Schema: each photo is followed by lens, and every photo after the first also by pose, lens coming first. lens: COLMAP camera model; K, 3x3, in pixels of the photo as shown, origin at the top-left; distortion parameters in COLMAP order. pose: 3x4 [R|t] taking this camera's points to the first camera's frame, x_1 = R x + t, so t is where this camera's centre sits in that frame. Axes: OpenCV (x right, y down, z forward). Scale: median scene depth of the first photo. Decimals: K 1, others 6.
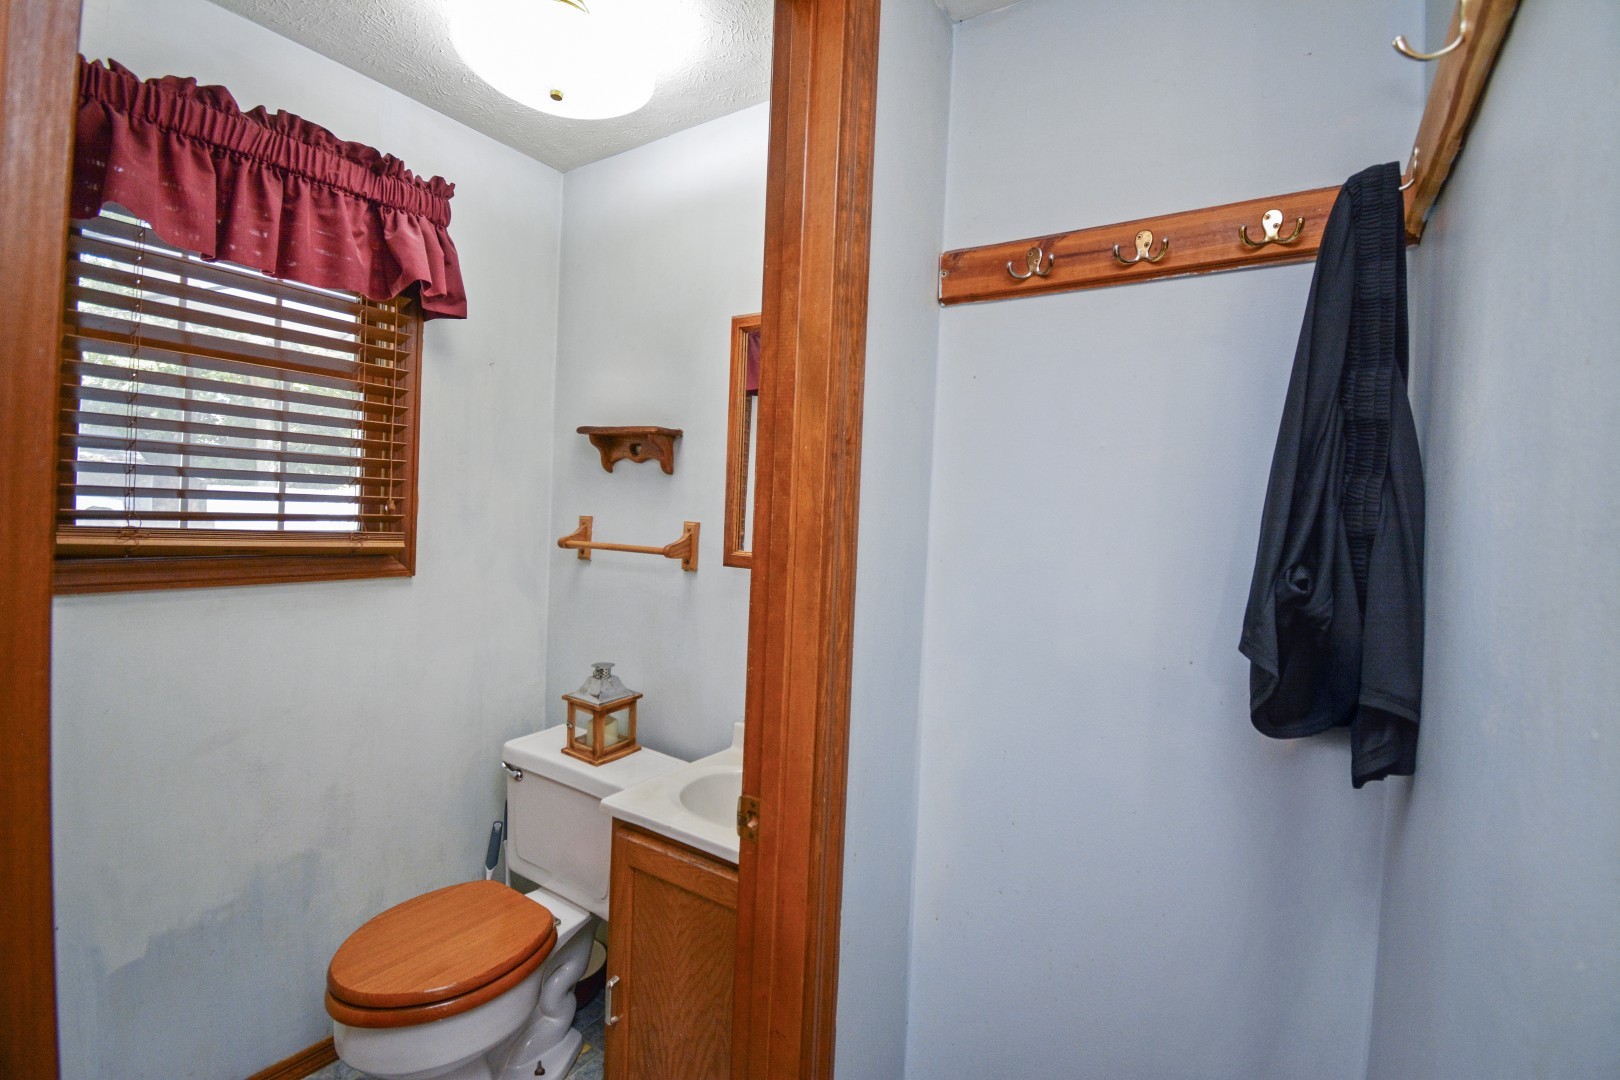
lens RADIAL K [[708.6, 0, 808.0], [0, 708.6, 515.6], [0, 0, 1]] dist [0.001175, -0.016401]
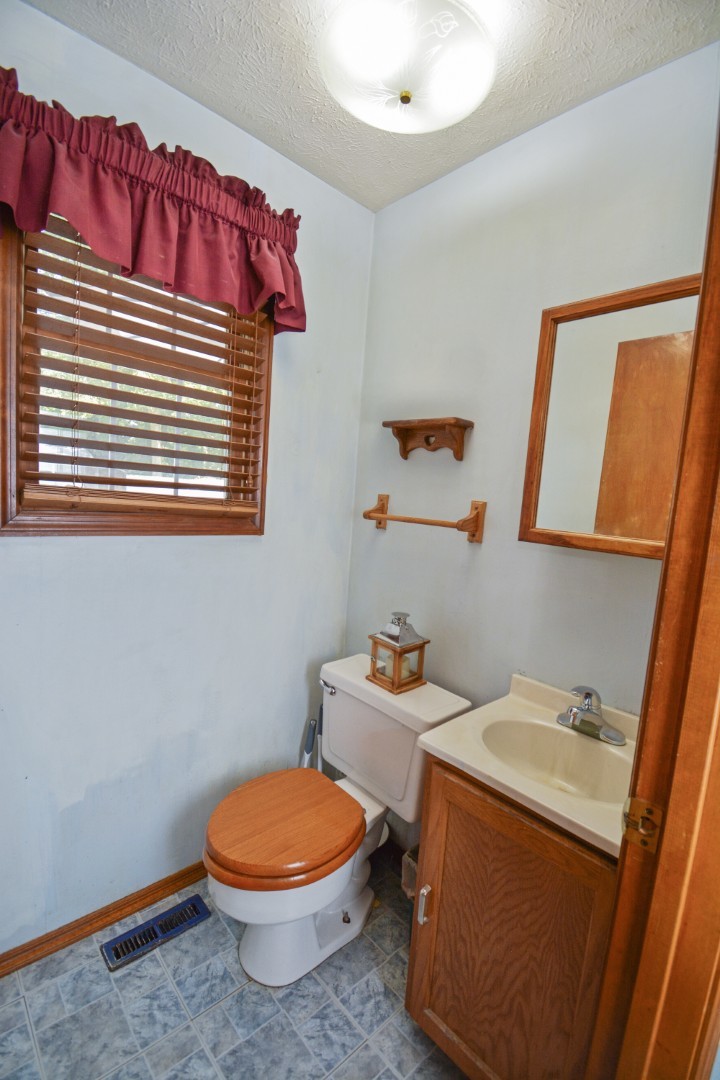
lens RADIAL K [[472.4, 0, 360.0], [0, 472.4, 540.0], [0, 0, 1]] dist [0.001175, -0.016401]
pose [[0.968121, 0.055244, -0.244313, -0.186362], [-0.035993, 0.995935, 0.082573, 0.017339], [0.247882, -0.071147, 0.966174, 0.217929]]
